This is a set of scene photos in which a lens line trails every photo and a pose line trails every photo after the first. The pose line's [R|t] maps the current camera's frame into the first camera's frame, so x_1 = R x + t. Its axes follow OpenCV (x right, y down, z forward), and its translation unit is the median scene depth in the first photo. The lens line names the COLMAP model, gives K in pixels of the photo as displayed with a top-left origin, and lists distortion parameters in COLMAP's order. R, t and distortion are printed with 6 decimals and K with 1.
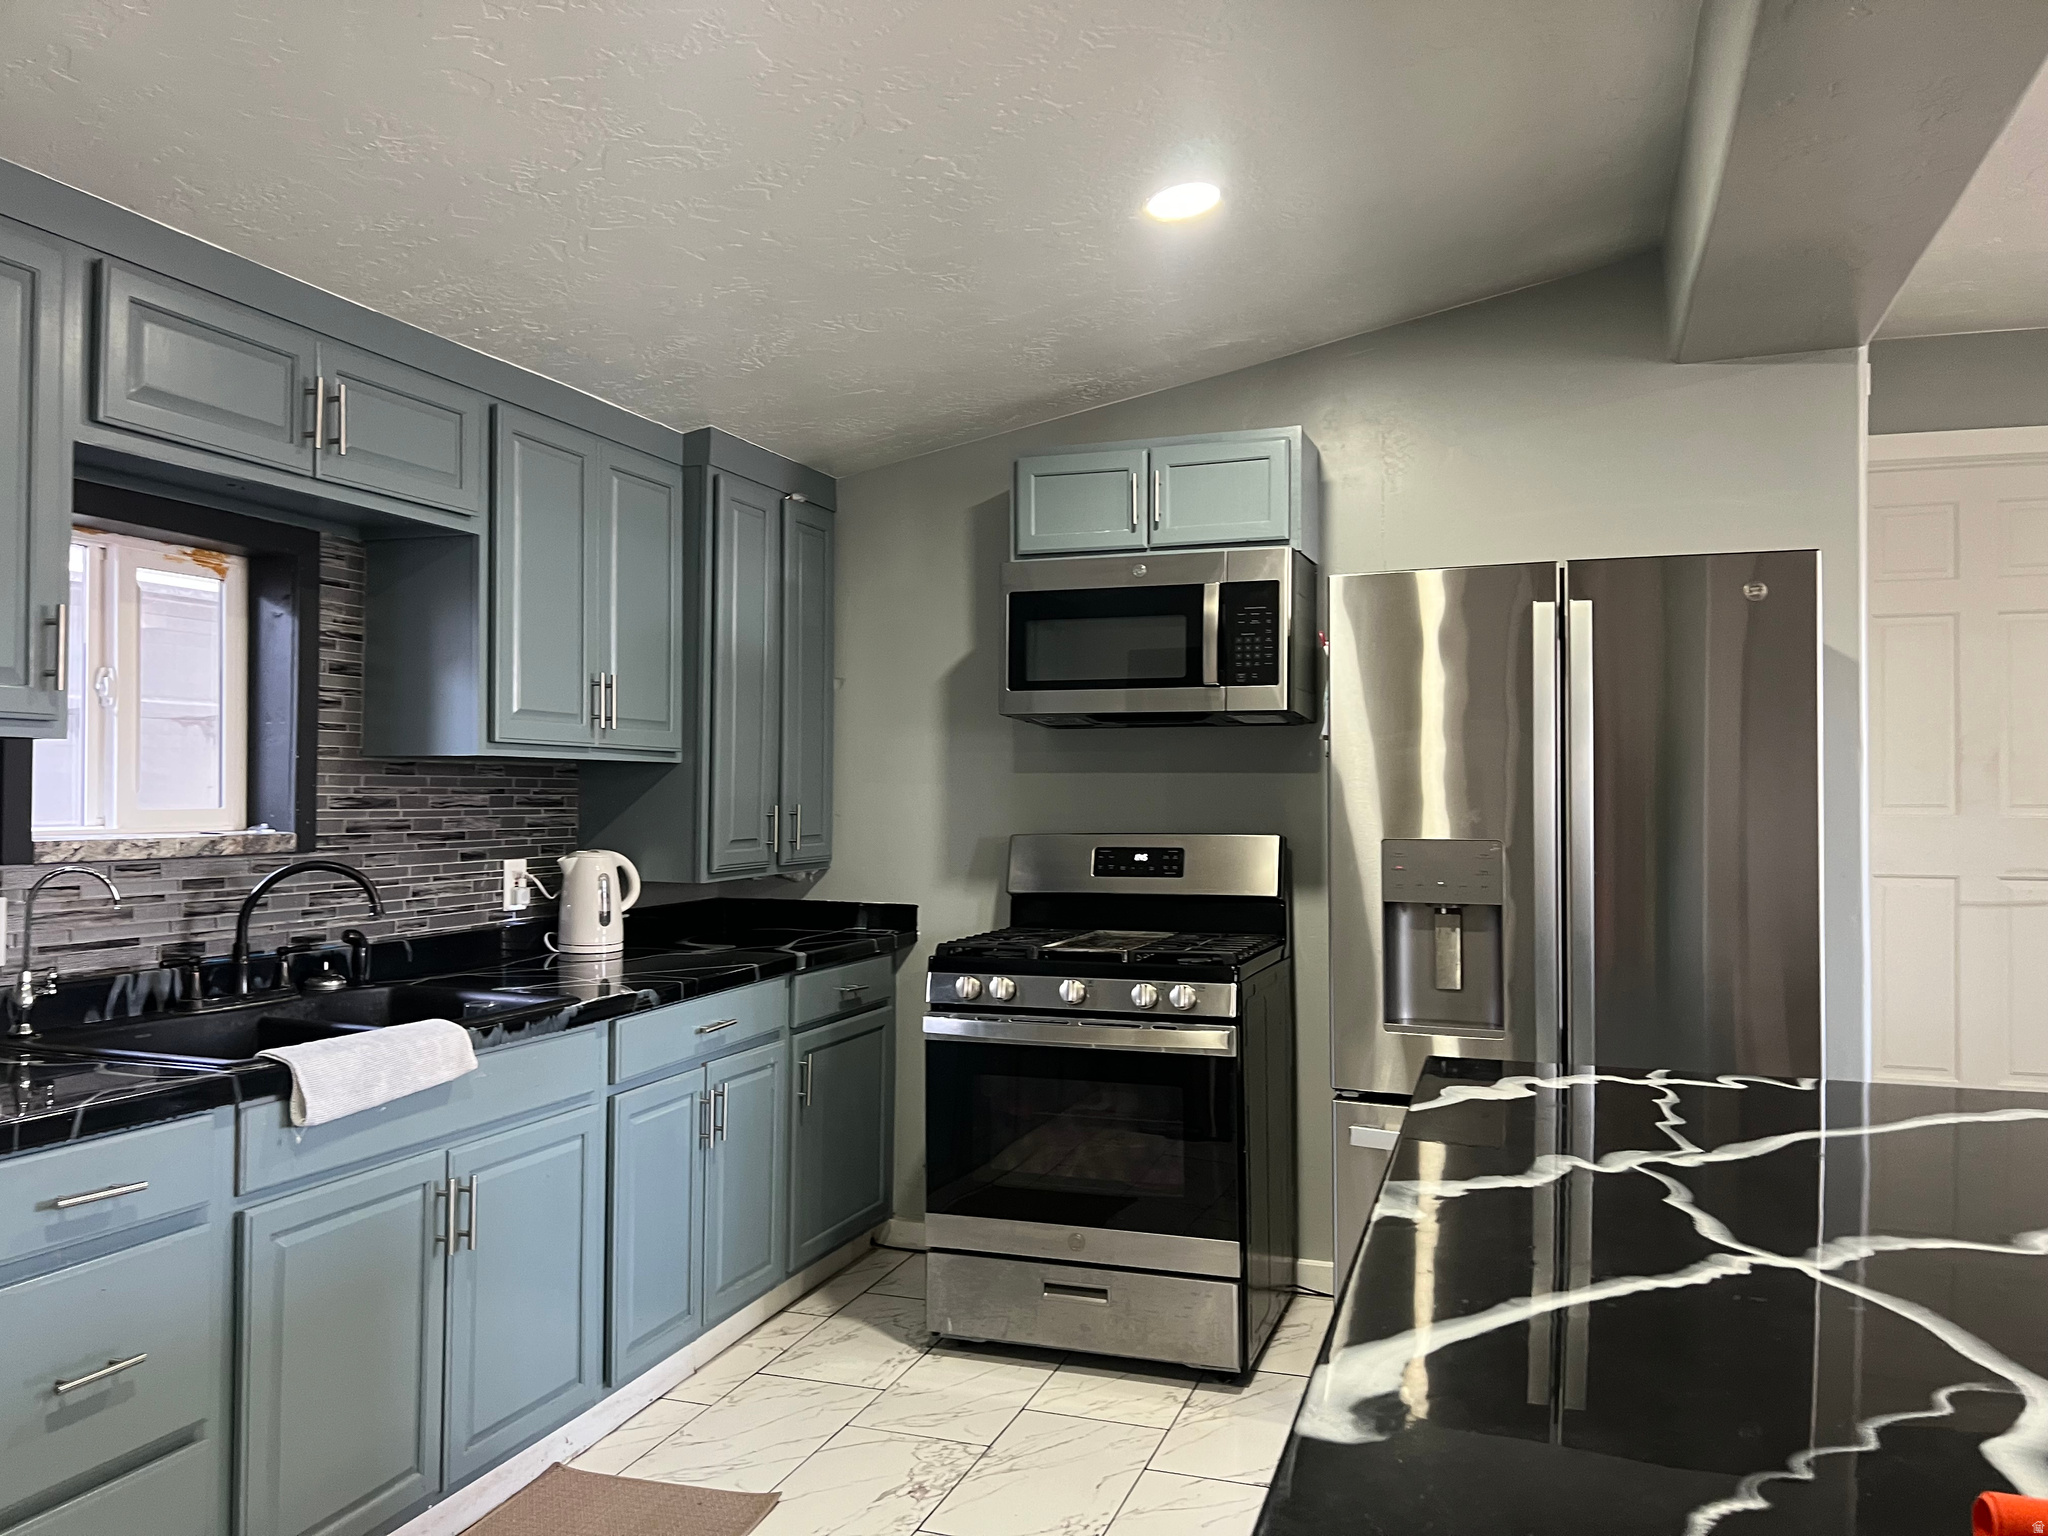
lens RADIAL K [[1562.1, 0, 1024.0], [0, 1562.1, 768.0], [0, 0, 1]] dist [0.058771, -0.001891]
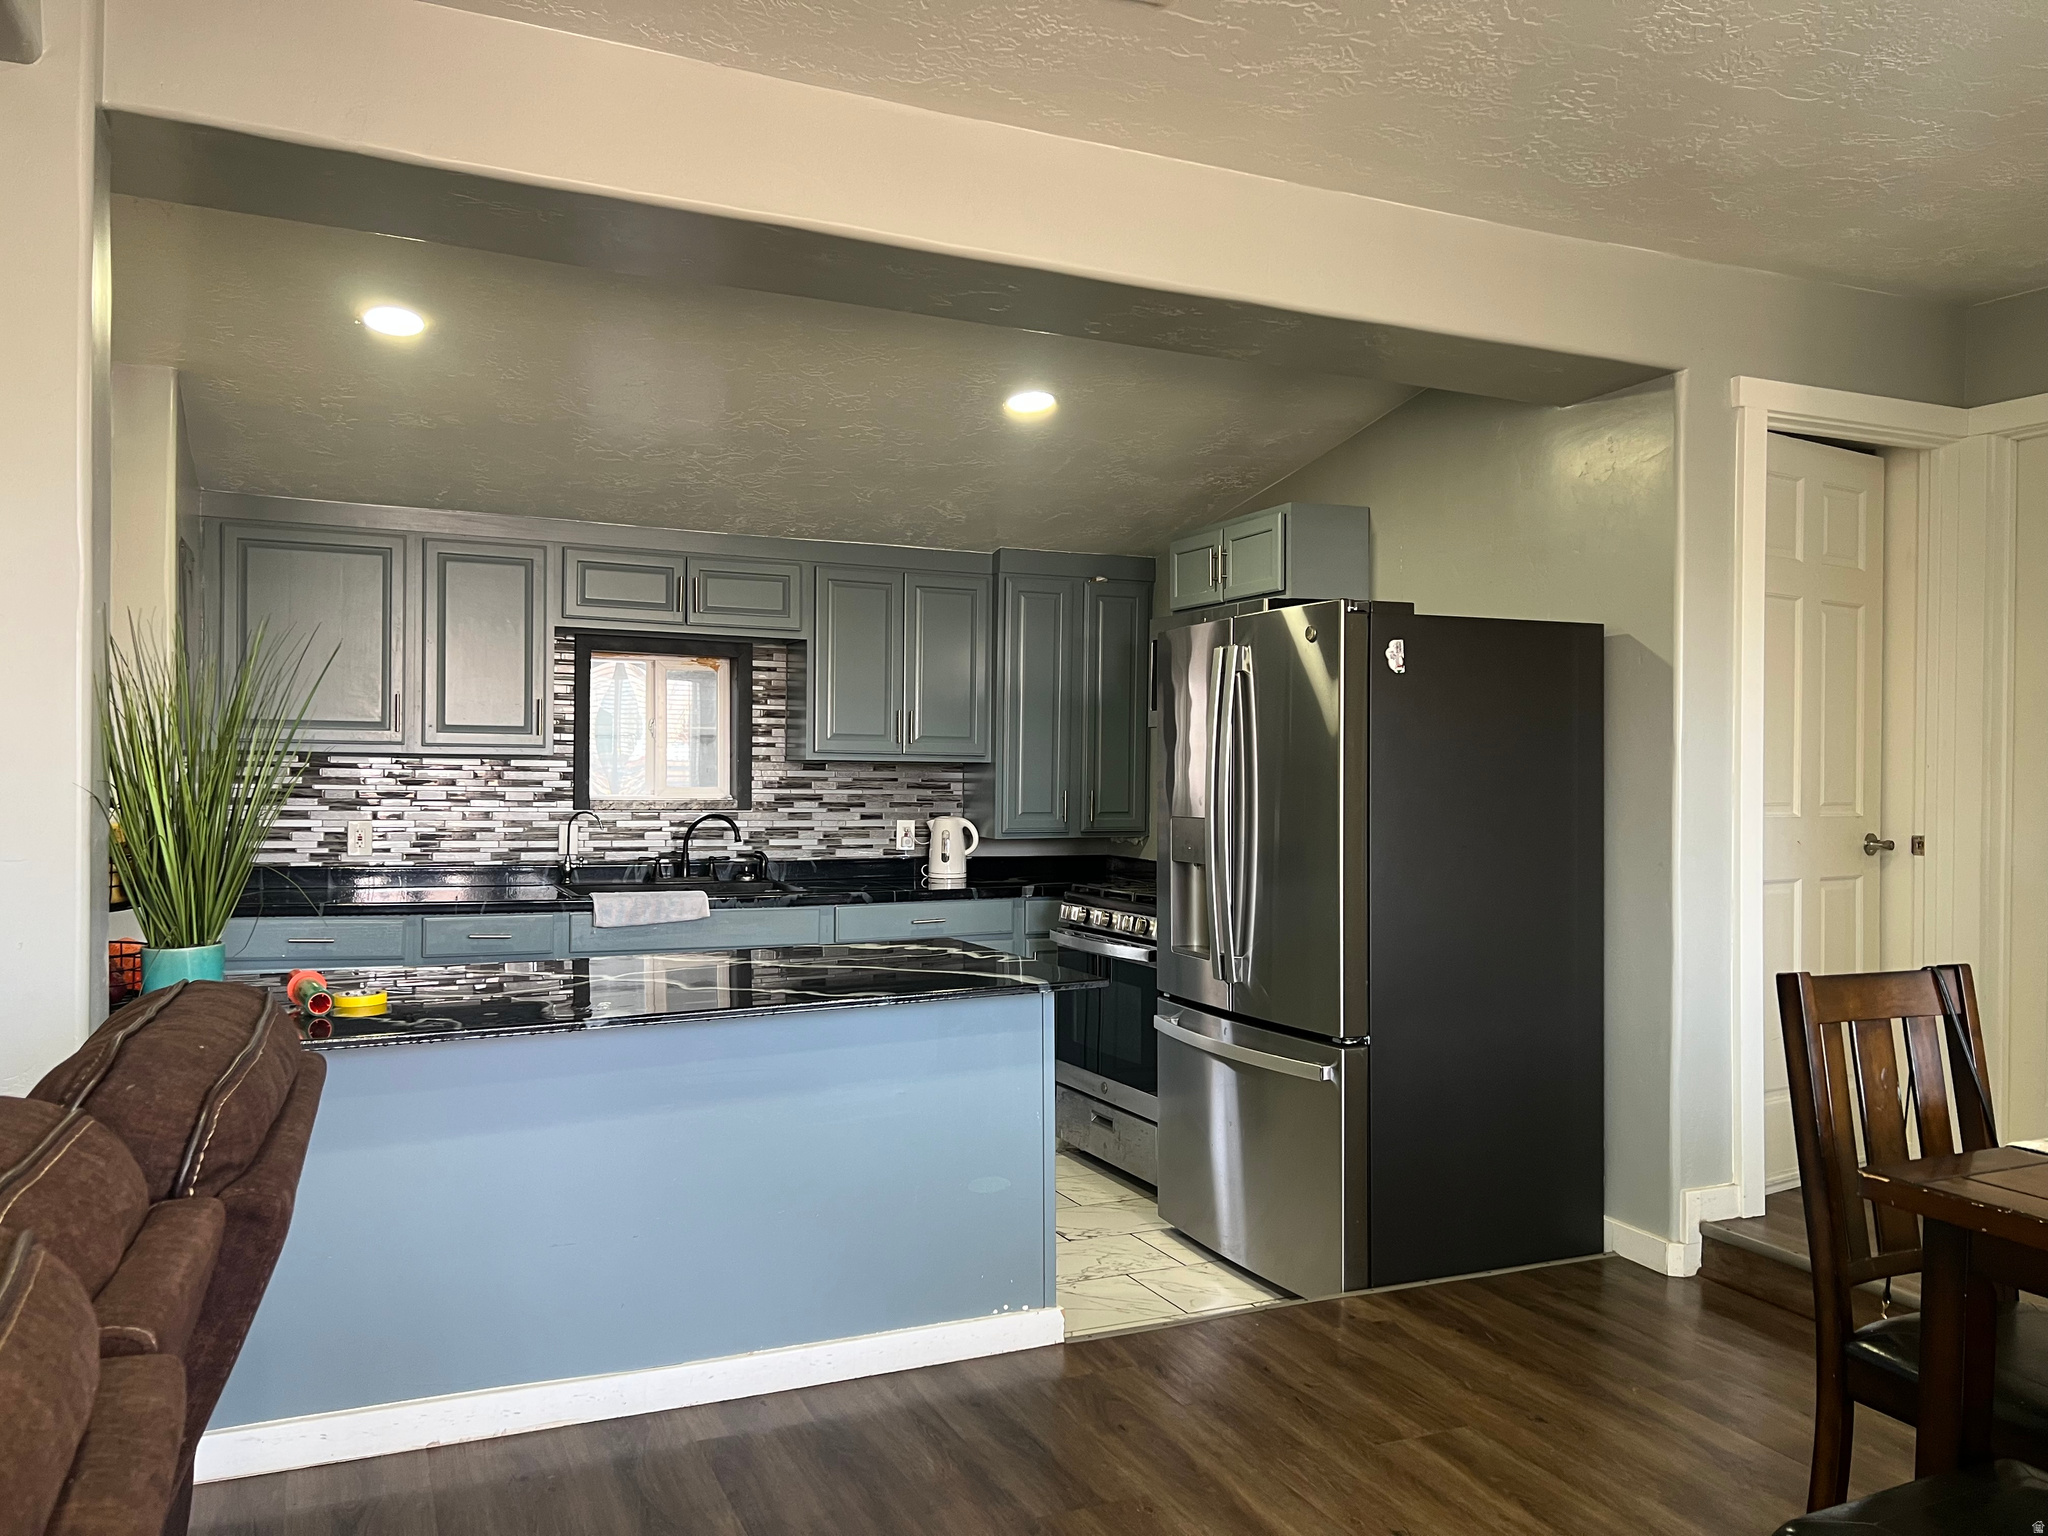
lens RADIAL K [[1562.1, 0, 1024.0], [0, 1562.1, 768.0], [0, 0, 1]] dist [0.058771, -0.001891]
pose [[0.691937, -0.002493, -0.721954, 1.051201], [0.004049, 0.999992, 0.000428, 0.002034], [0.721947, -0.003219, 0.691941, -0.068094]]
